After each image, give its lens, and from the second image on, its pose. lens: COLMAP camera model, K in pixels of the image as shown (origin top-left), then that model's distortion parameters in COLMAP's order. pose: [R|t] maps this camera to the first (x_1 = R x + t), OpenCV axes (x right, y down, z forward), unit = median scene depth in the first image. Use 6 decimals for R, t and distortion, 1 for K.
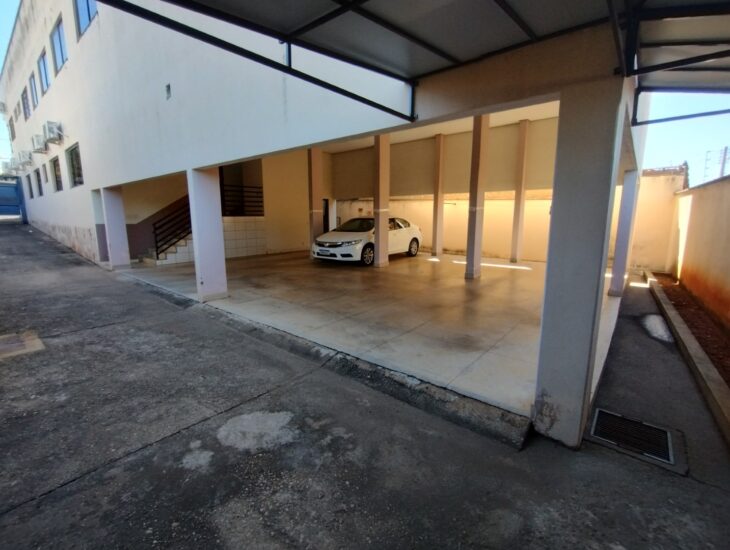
lens RADIAL K [[333.5, 0, 360.8], [0, 333.5, 271.7], [0, 0, 1]] dist [-0.004140, 0.000046]
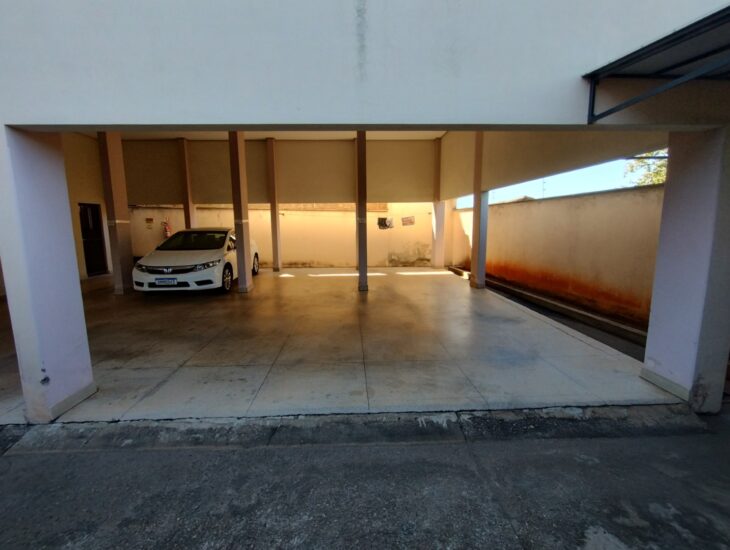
lens RADIAL K [[333.5, 0, 360.8], [0, 333.5, 271.7], [0, 0, 1]] dist [-0.004140, 0.000046]
pose [[0.741577, -0.098726, 0.663564, -0.614735], [0.119651, 0.992718, 0.013980, -0.093015], [-0.660111, 0.069029, 0.747989, 0.509496]]
